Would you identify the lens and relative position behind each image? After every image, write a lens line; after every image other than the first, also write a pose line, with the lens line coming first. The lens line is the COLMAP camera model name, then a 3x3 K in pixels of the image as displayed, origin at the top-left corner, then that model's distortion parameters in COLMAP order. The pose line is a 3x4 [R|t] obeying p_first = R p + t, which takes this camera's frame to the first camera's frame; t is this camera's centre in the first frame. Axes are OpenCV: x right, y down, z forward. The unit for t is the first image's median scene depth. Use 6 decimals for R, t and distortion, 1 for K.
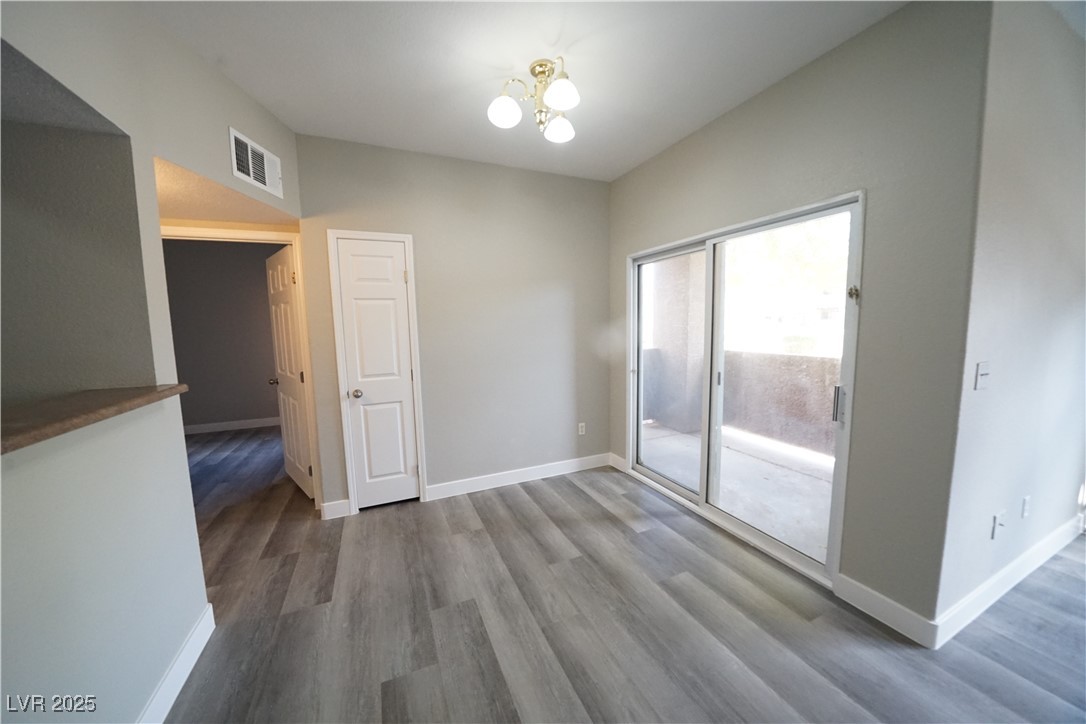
lens RADIAL K [[374.0, 0, 540.4], [0, 374.0, 360.0], [0, 0, 1]] dist [-0.023568, 0.001784]
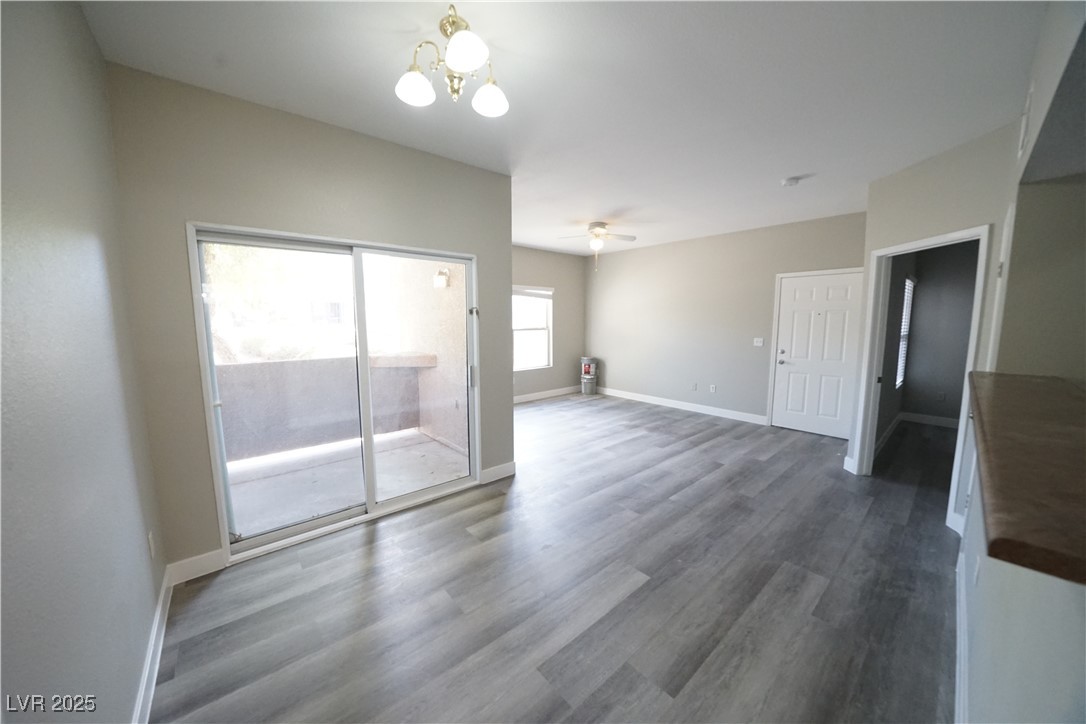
lens RADIAL K [[374.0, 0, 539.4], [0, 374.0, 361.5], [0, 0, 1]] dist [-0.023568, 0.001784]
pose [[-0.287874, -0.089041, 0.953520, -0.677143], [0.099724, 0.987468, 0.122319, -0.093329], [-0.952462, 0.130301, -0.275386, 0.855210]]
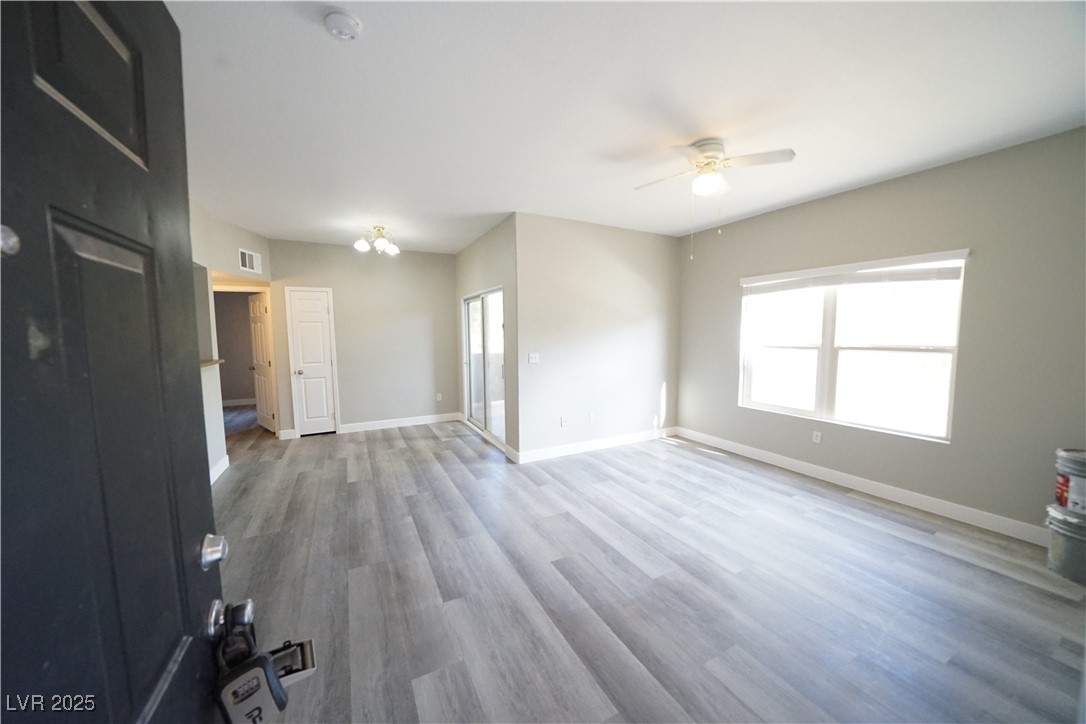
lens RADIAL K [[374.0, 0, 540.2], [0, 374.0, 361.3], [0, 0, 1]] dist [-0.023568, 0.001784]
pose [[0.997875, 0.005976, 0.064888, 0.642670], [-0.004751, 0.999808, -0.019019, 0.070755], [-0.064989, 0.018671, 0.997711, -1.021853]]
